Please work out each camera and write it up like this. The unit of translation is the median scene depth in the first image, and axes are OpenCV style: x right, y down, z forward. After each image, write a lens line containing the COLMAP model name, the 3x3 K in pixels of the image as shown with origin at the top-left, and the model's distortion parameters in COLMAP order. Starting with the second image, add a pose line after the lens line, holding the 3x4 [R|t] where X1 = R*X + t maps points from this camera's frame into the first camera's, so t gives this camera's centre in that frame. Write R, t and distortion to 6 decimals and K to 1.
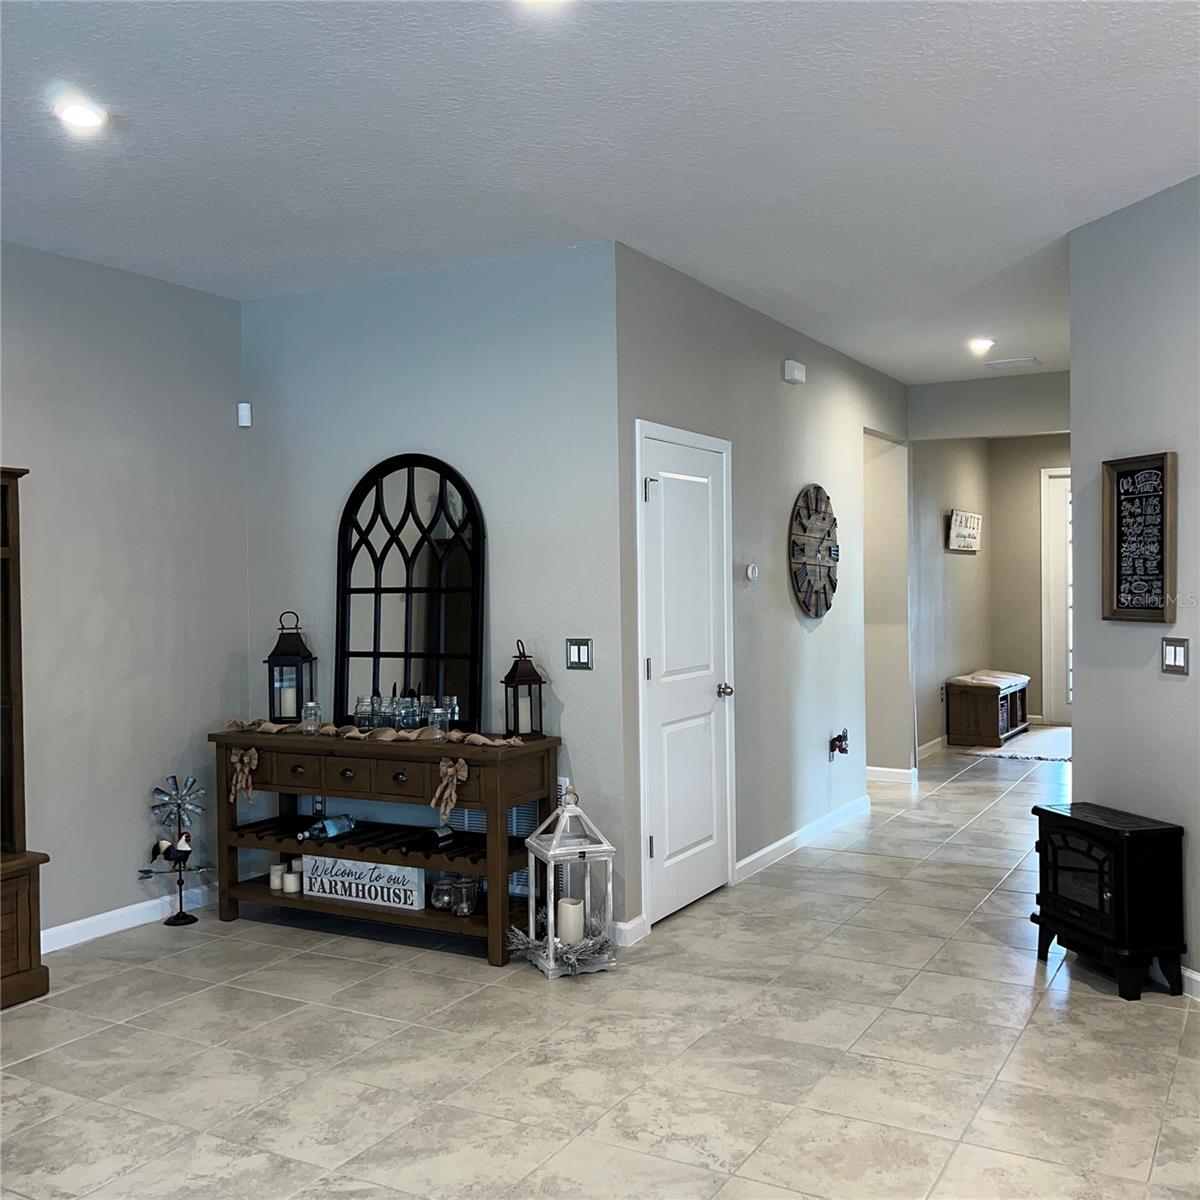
lens RADIAL K [[1206.1, 0, 605.2], [0, 1206.1, 608.3], [0, 0, 1]] dist [0.022876, 0.000000]
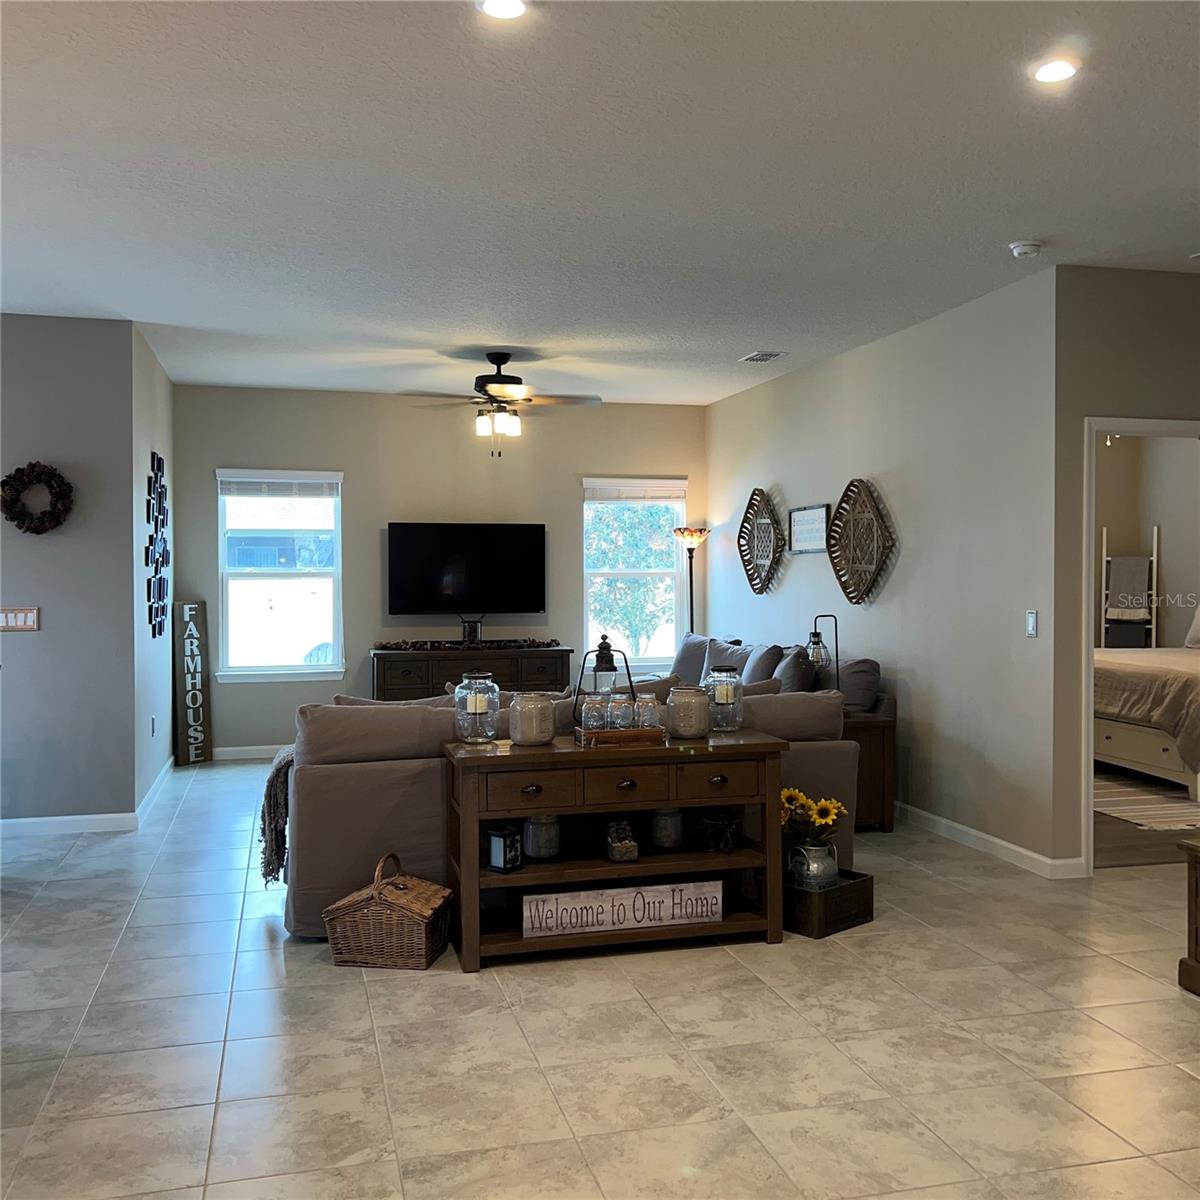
lens RADIAL K [[1206.1, 0, 604.7], [0, 1206.1, 596.8], [0, 0, 1]] dist [0.022876, 0.000000]
pose [[-0.718331, 0.030561, -0.695030, 0.336718], [-0.002112, 0.998934, 0.046106, -0.020257], [0.695698, 0.034587, -0.717501, 0.971496]]
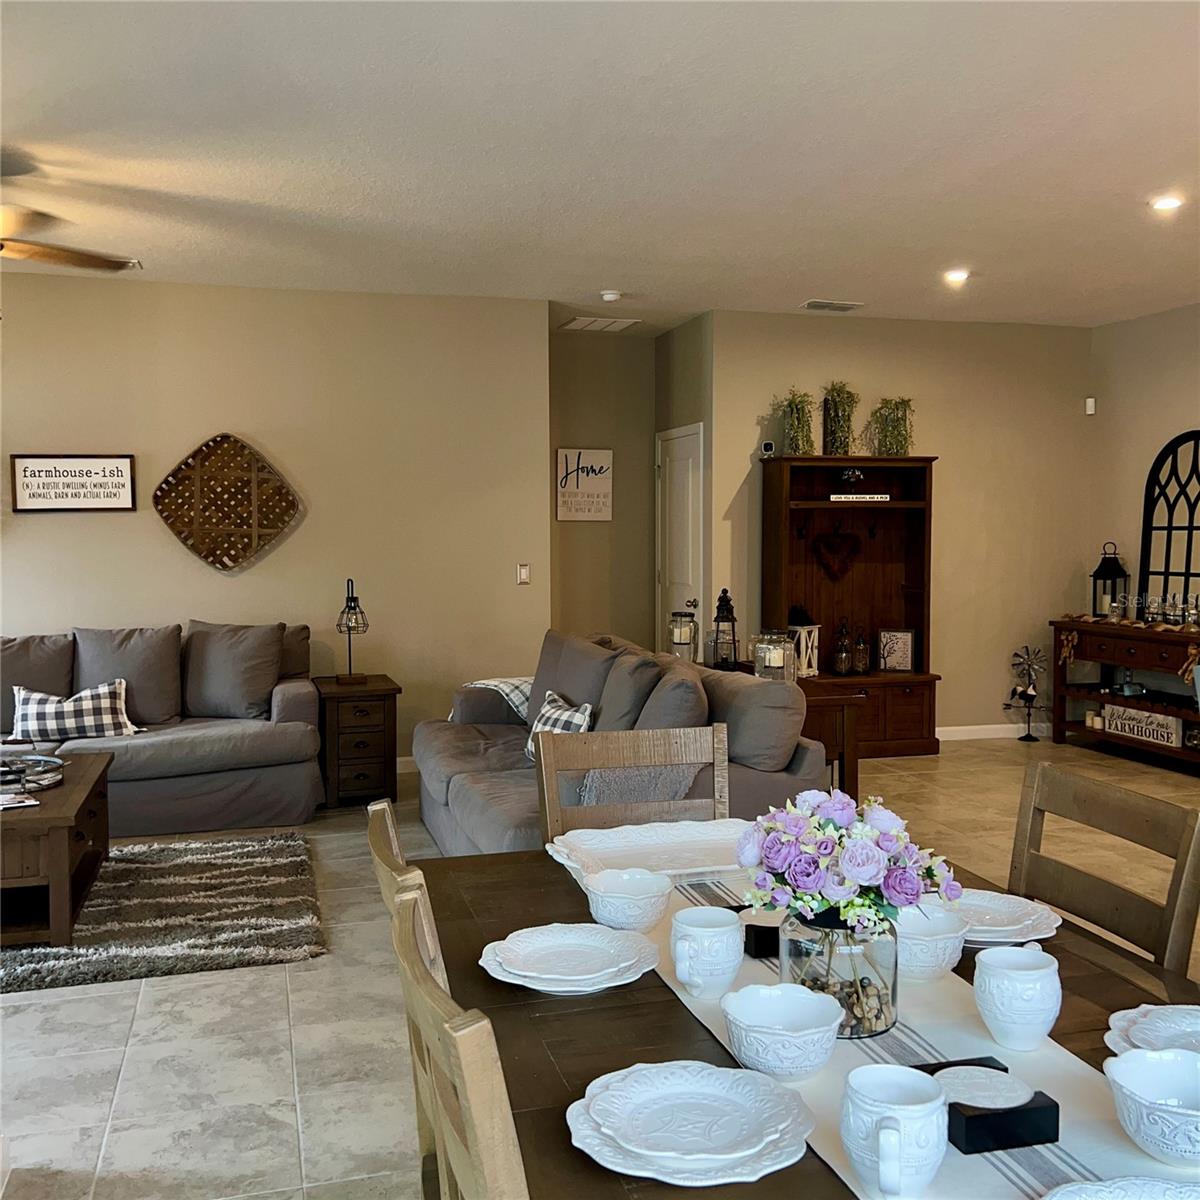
lens RADIAL K [[1206.1, 0, 642.6], [0, 1206.1, 578.5], [0, 0, 1]] dist [0.022876, 0.000000]
pose [[0.729507, 0.037389, -0.682951, 0.347316], [-0.019777, 0.999240, 0.033579, 0.009007], [0.683688, -0.010989, 0.729692, -0.479409]]
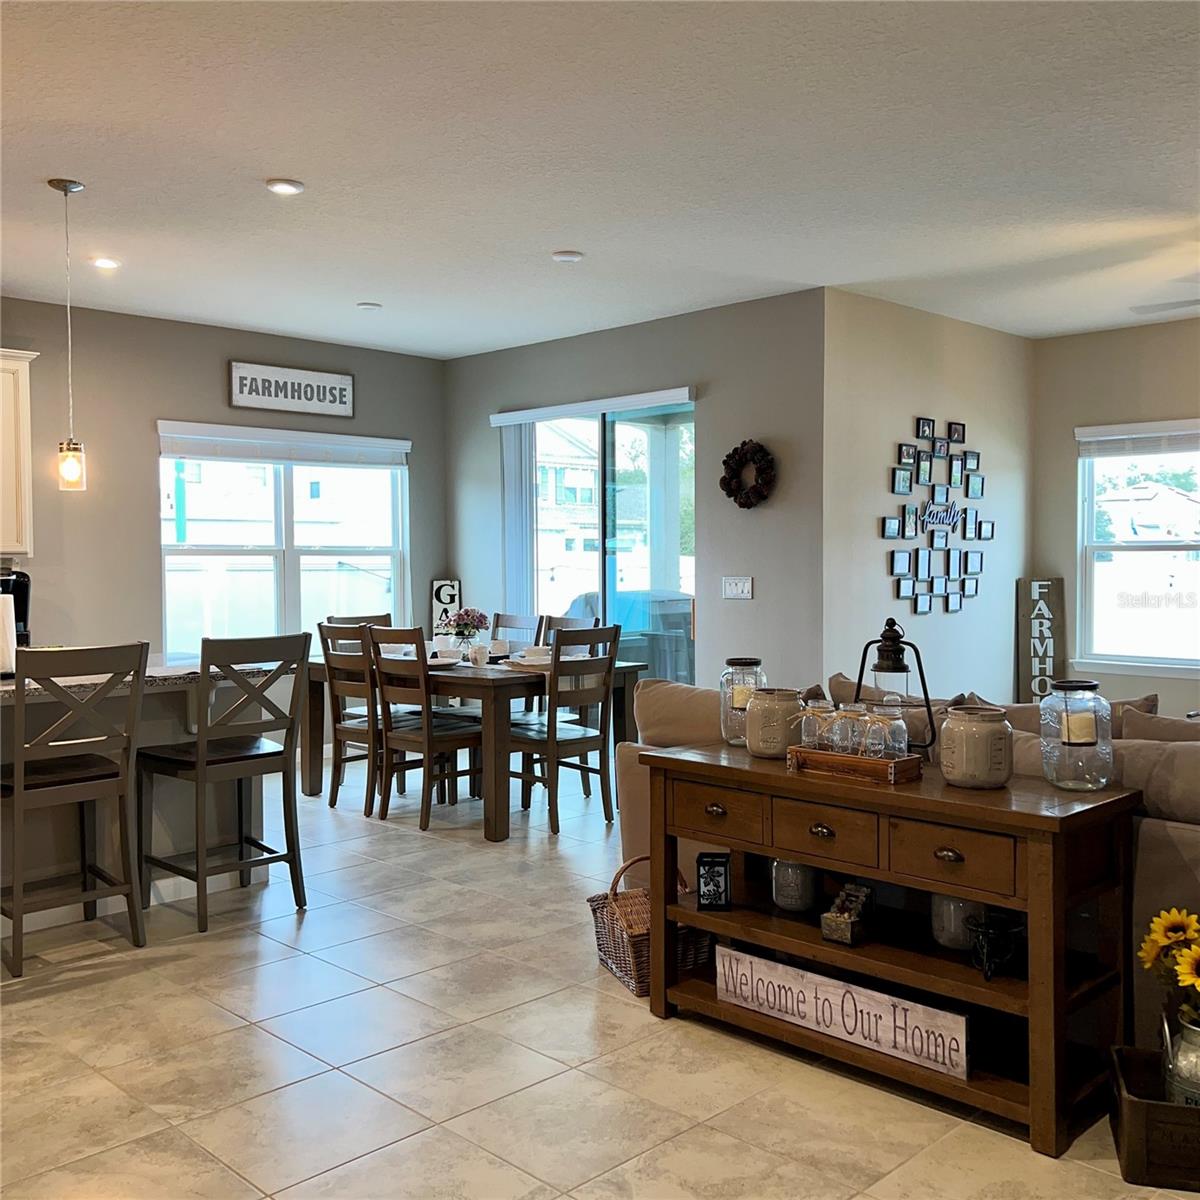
lens RADIAL K [[1206.1, 0, 611.4], [0, 1206.1, 598.6], [0, 0, 1]] dist [0.022876, 0.000000]
pose [[-0.962314, 0.006557, 0.271861, -0.331844], [0.021054, 0.998505, 0.050443, 0.003624], [-0.271124, 0.054266, -0.961014, 0.974723]]
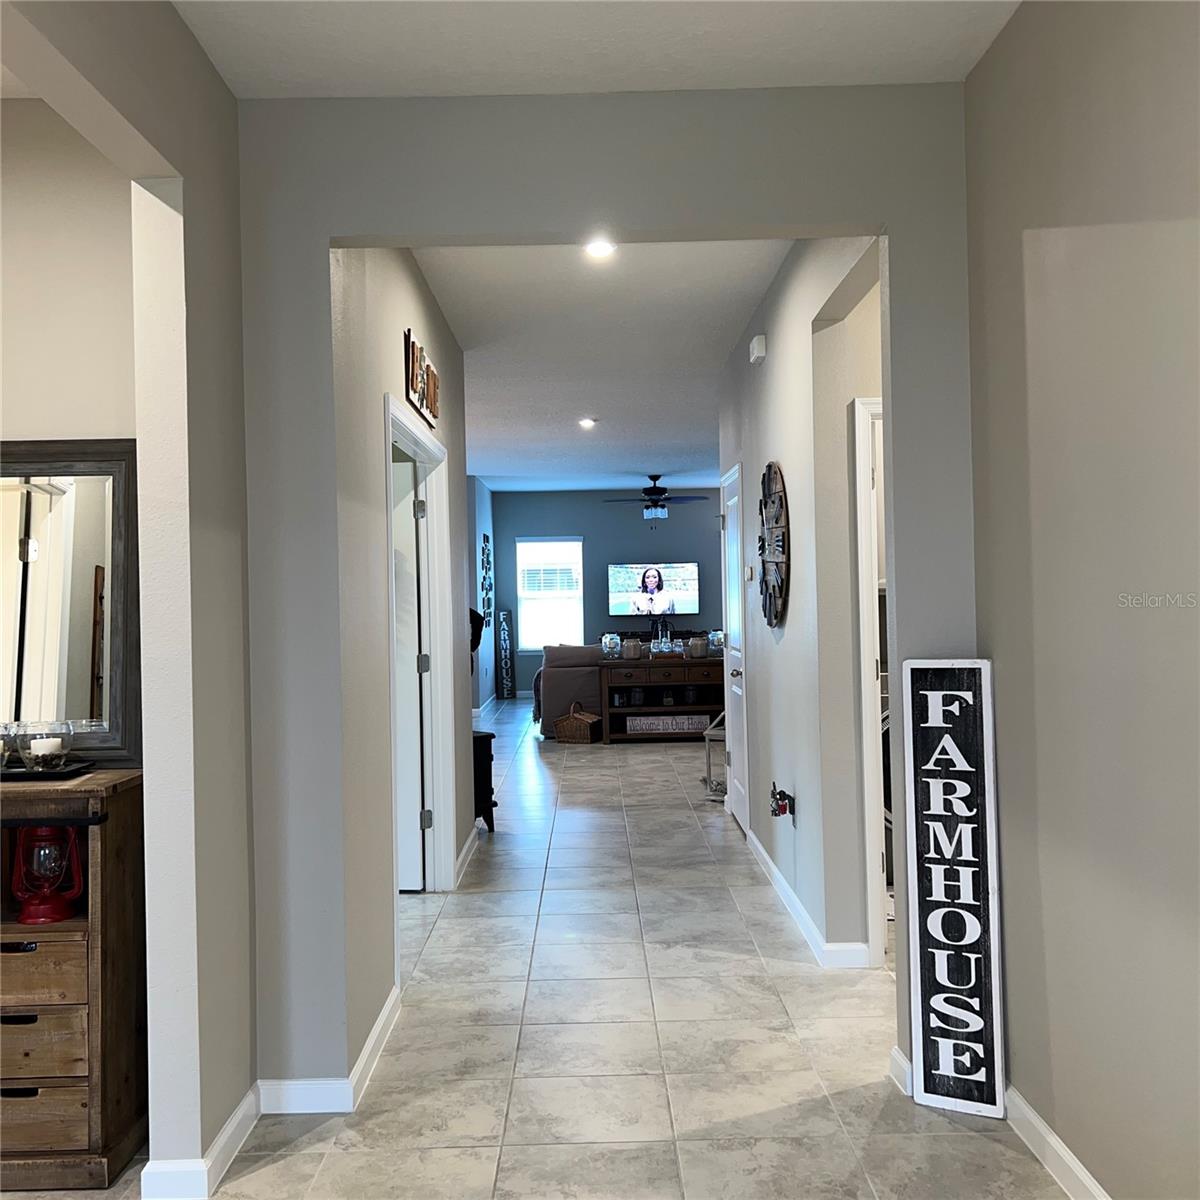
lens RADIAL K [[1206.1, 0, 601.9], [0, 1206.1, 598.1], [0, 0, 1]] dist [0.022876, 0.000000]
pose [[-0.867561, 0.034762, -0.496115, 0.903295], [0.023523, 0.999306, 0.028886, -0.049278], [0.496775, 0.013390, -0.867776, 2.189459]]
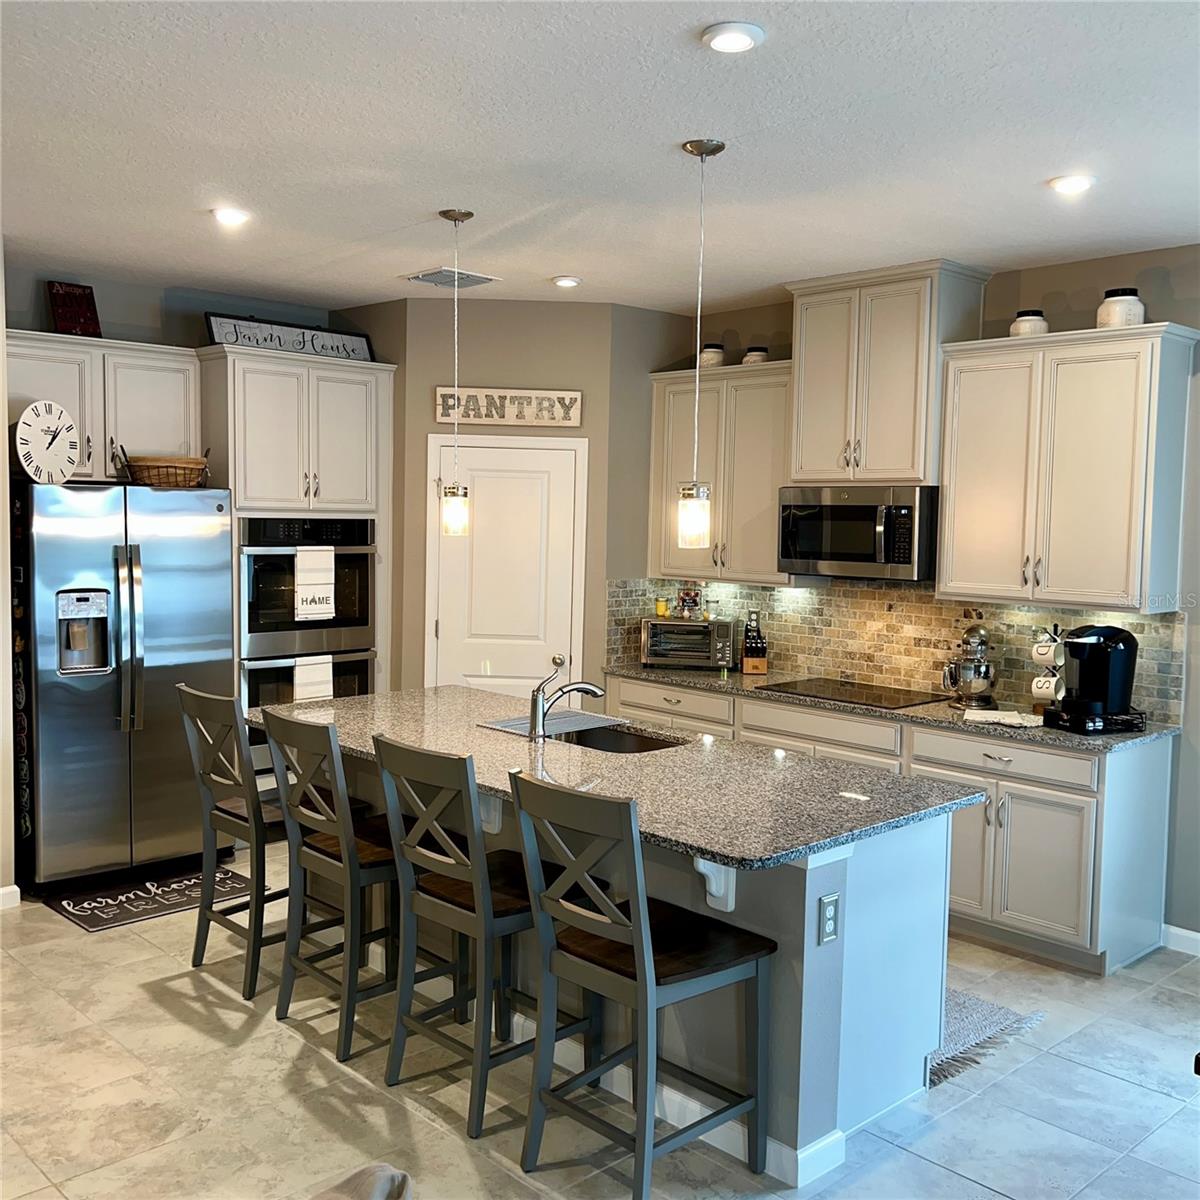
lens RADIAL K [[1206.1, 0, 598.0], [0, 1206.1, 602.9], [0, 0, 1]] dist [0.022876, 0.000000]
pose [[0.295496, -0.058339, 0.953561, -0.383556], [-0.000398, 0.998126, 0.061189, -0.051942], [-0.955344, -0.018461, 0.294919, 0.030340]]
